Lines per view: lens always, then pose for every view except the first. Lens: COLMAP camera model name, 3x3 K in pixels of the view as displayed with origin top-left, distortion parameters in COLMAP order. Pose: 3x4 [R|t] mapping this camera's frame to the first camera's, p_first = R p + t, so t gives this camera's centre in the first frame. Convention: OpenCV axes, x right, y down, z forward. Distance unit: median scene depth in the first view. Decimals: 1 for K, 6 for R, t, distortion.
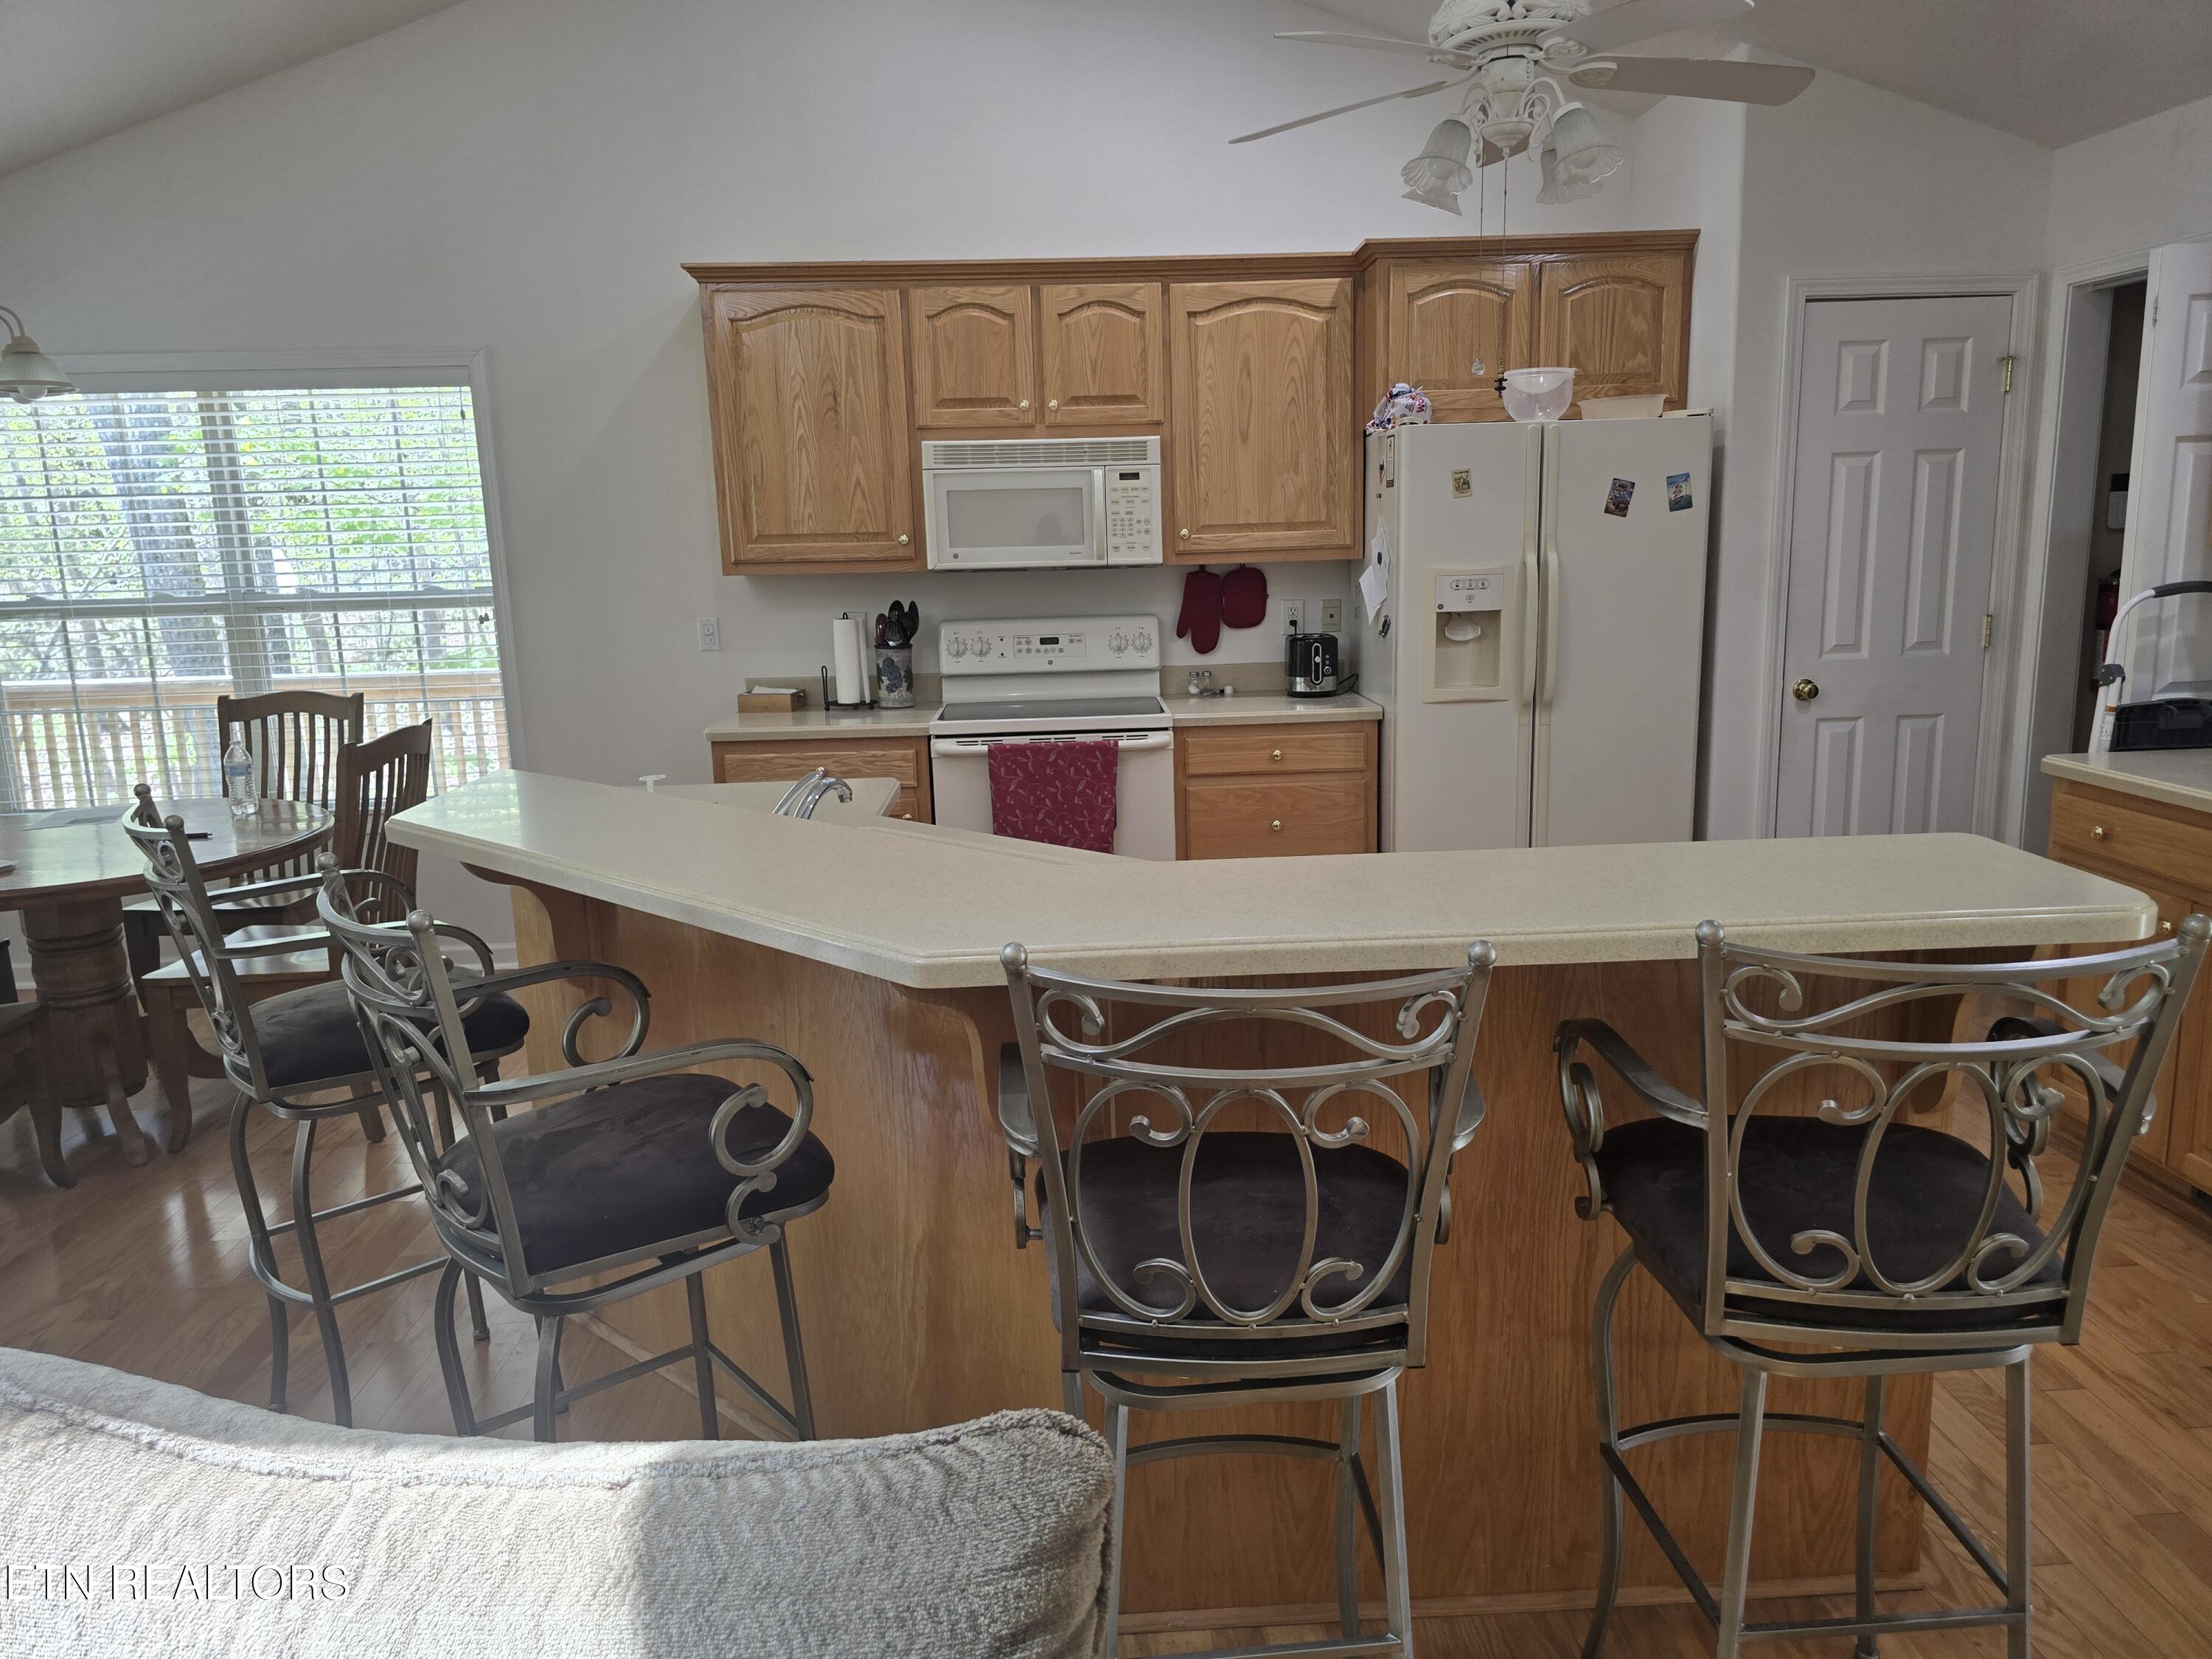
lens RADIAL K [[1497.4, 0, 1116.7], [0, 1497.4, 819.4], [0, 0, 1]] dist [0.060765, -0.058793]
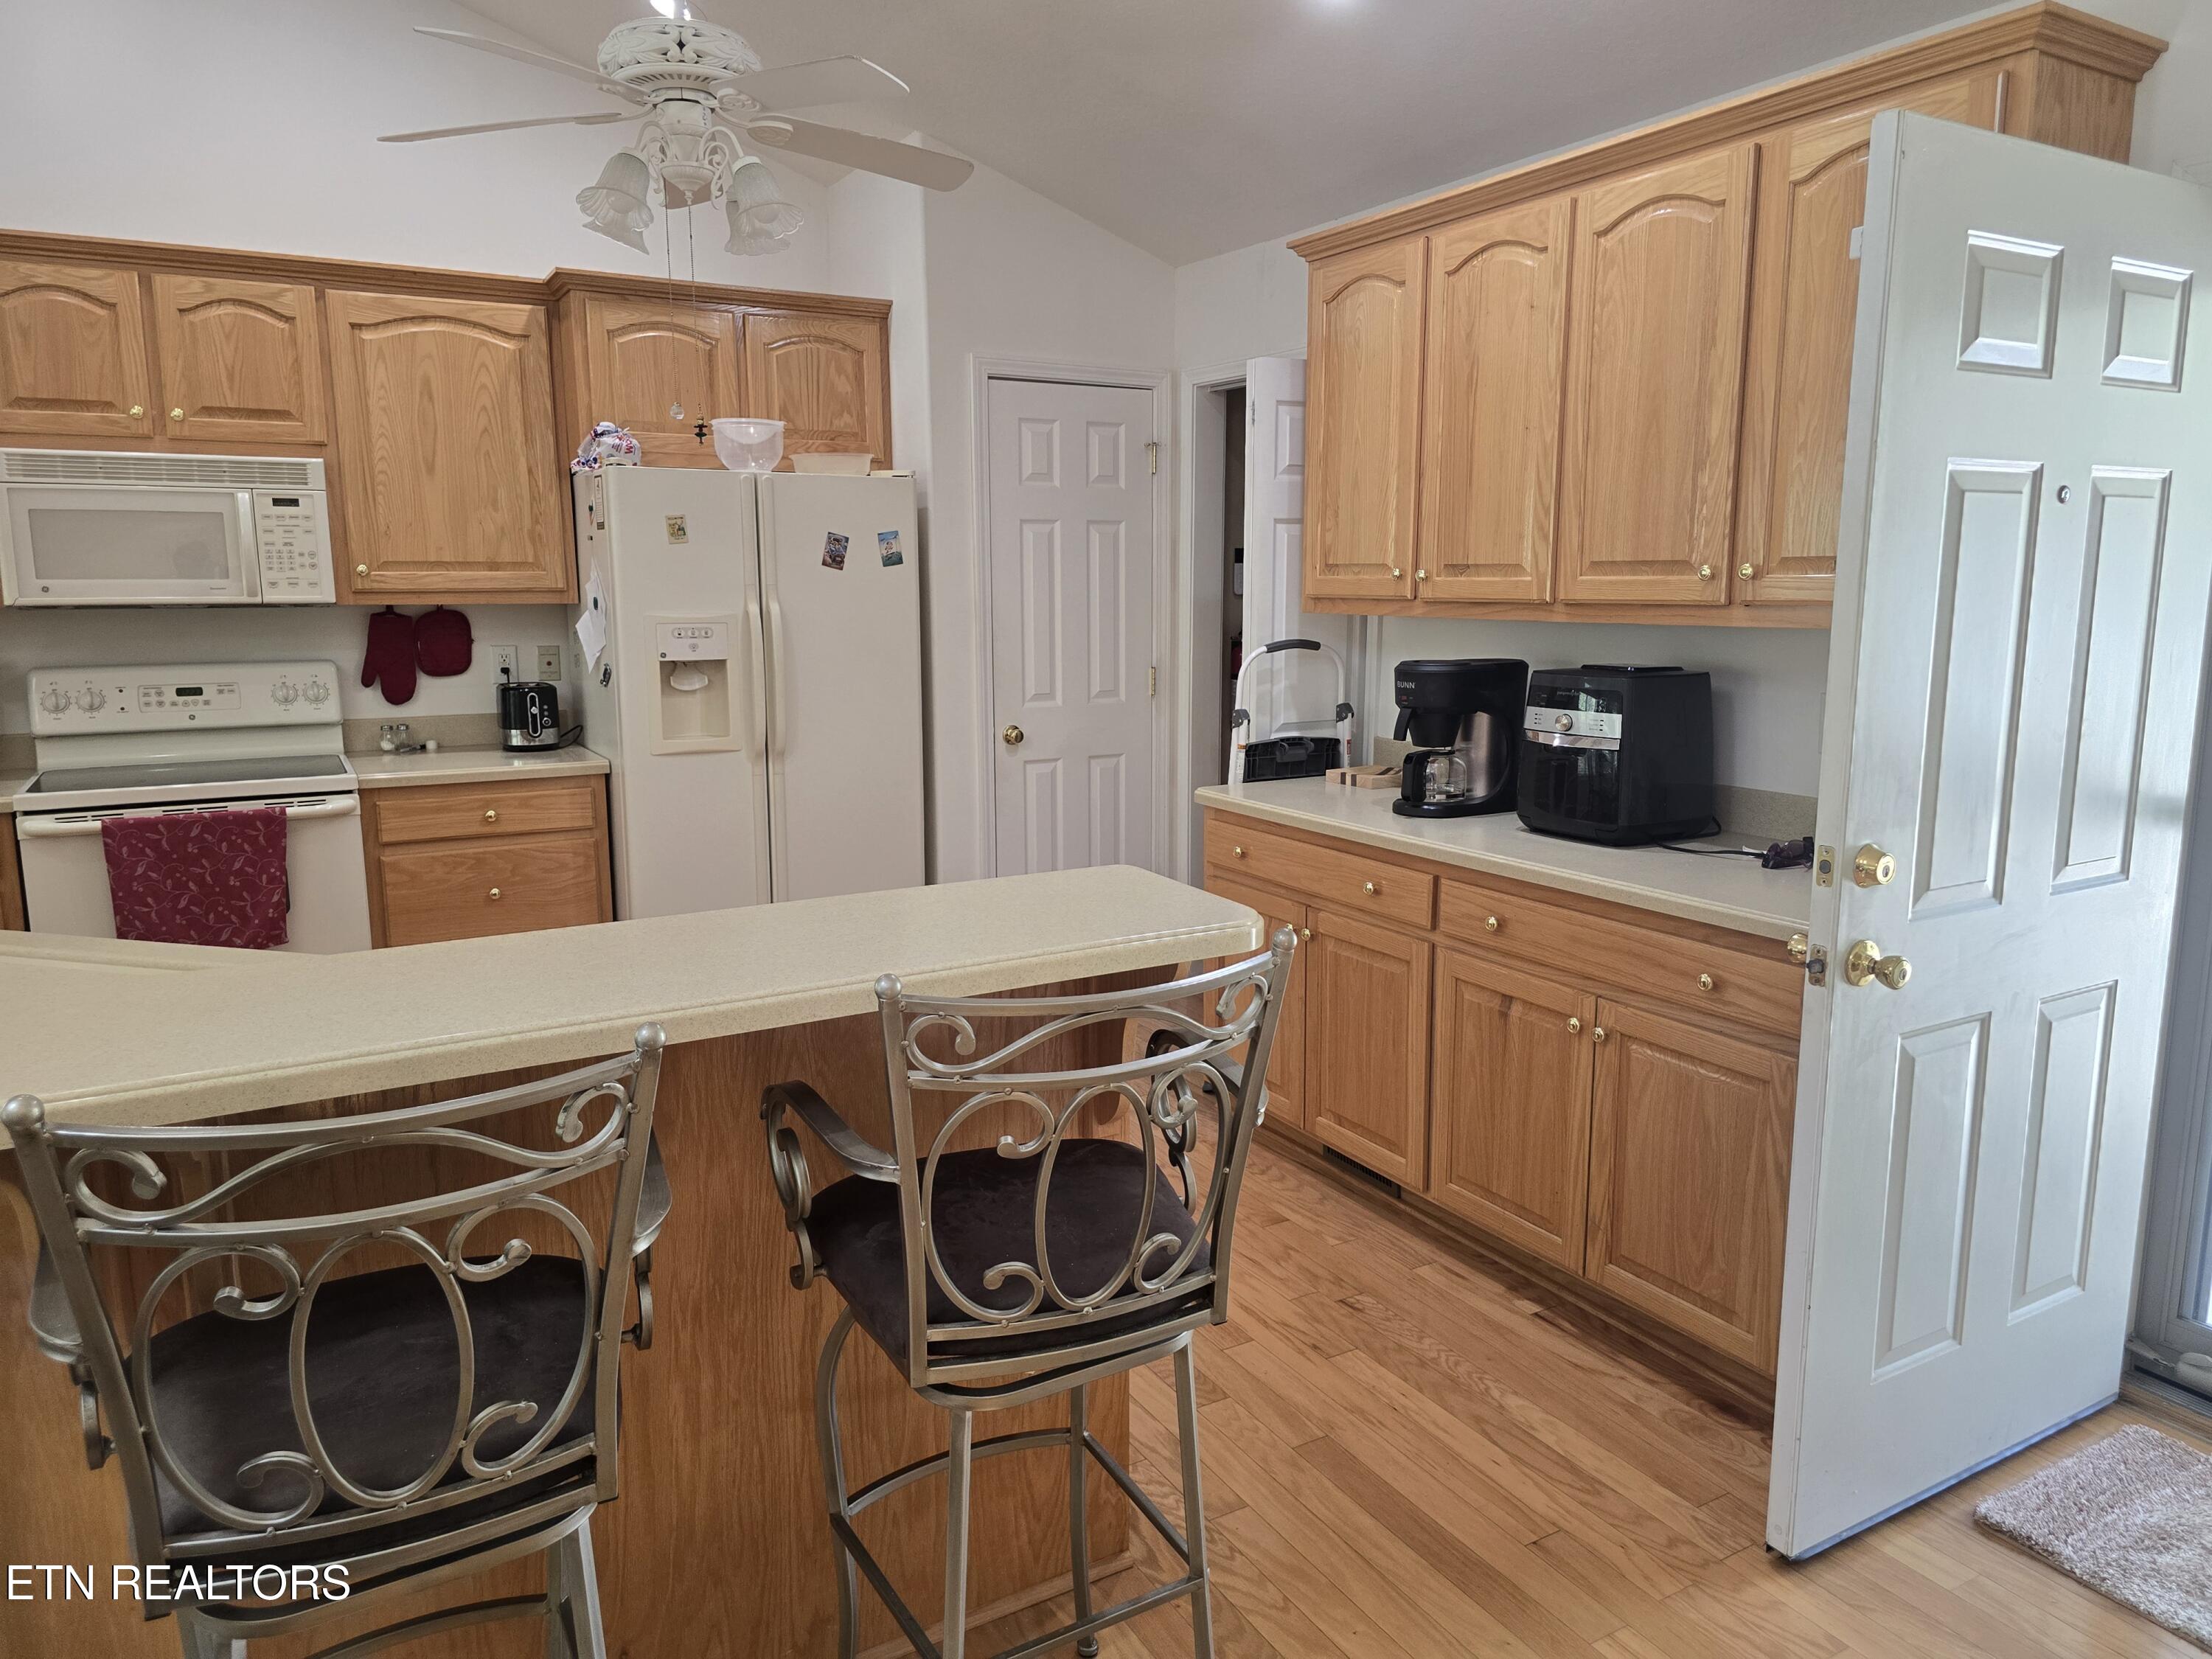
lens RADIAL K [[1490.2, 0, 1112.3], [0, 1490.2, 820.8], [0, 0, 1]] dist [0.080191, -0.091916]
pose [[0.887935, -0.048168, 0.457440, 0.026229], [0.061431, 0.998011, -0.014154, -0.004119], [-0.455848, 0.040669, 0.889128, 0.015652]]
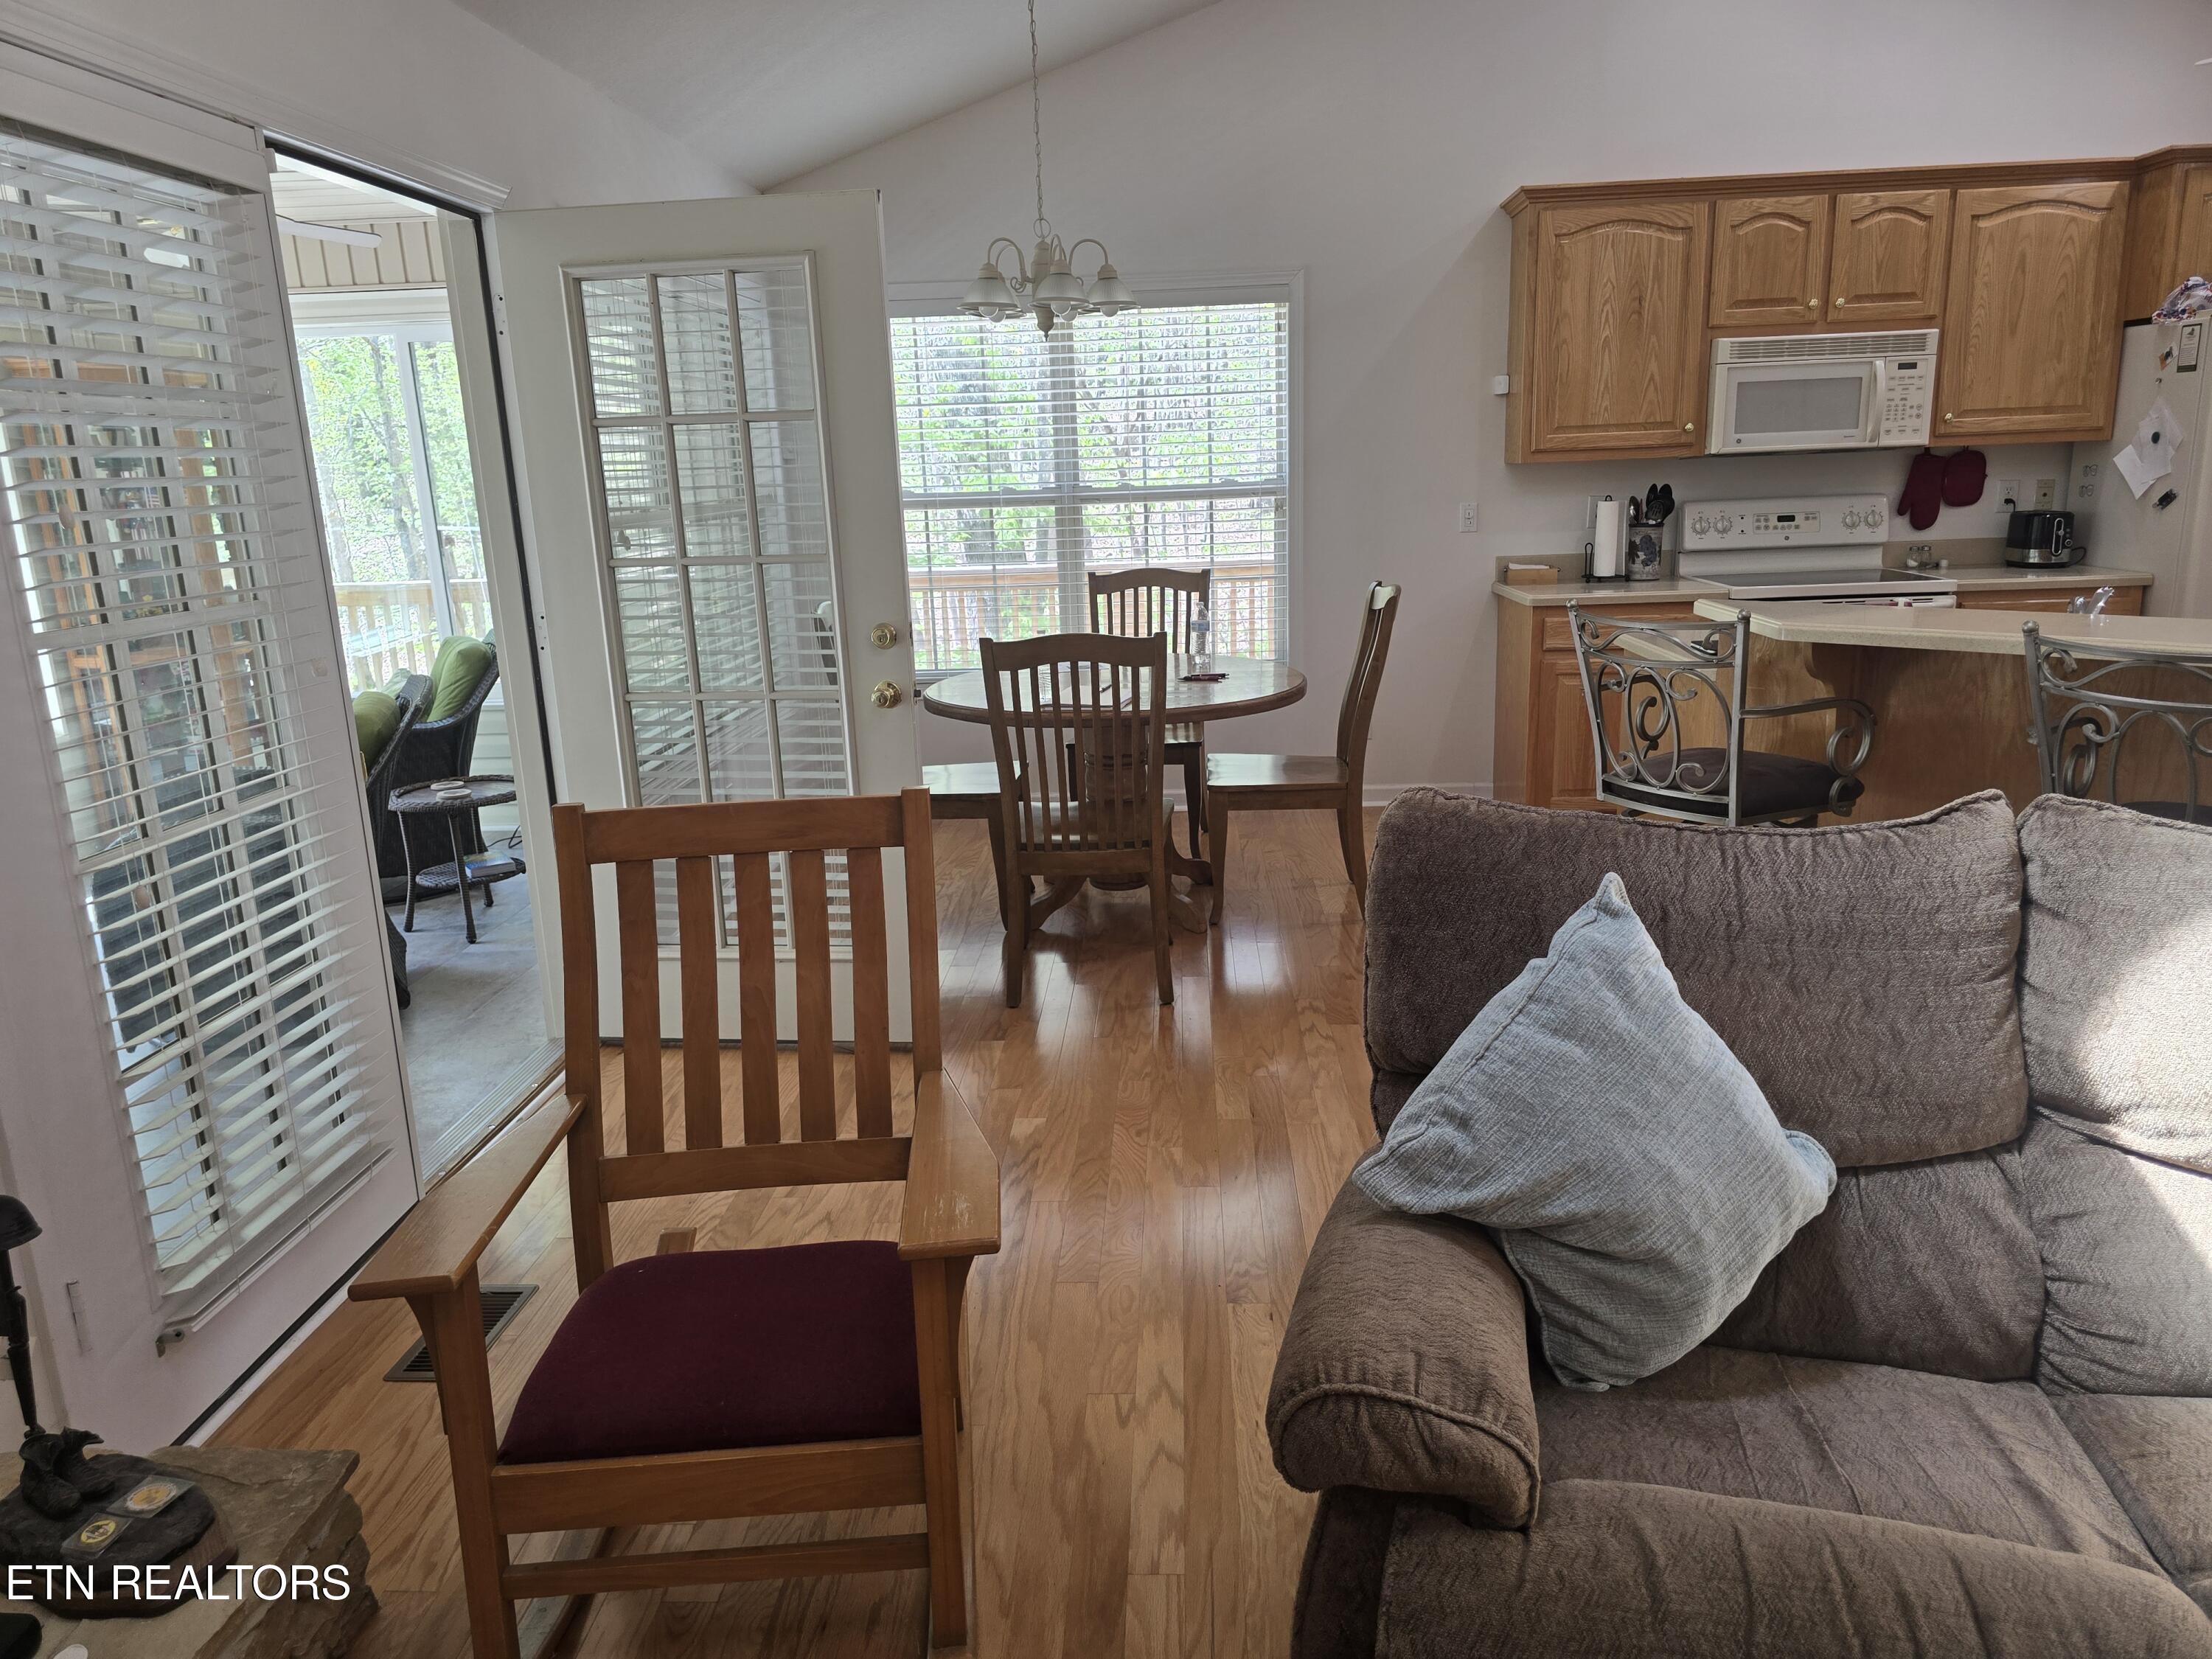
lens RADIAL K [[1497.4, 0, 1116.7], [0, 1497.4, 819.4], [0, 0, 1]] dist [0.060765, -0.058793]
pose [[0.995537, 0.013713, -0.093373, -0.523818], [-0.008911, 0.998626, 0.051646, 0.060807], [0.093952, -0.050583, 0.994291, -0.214310]]
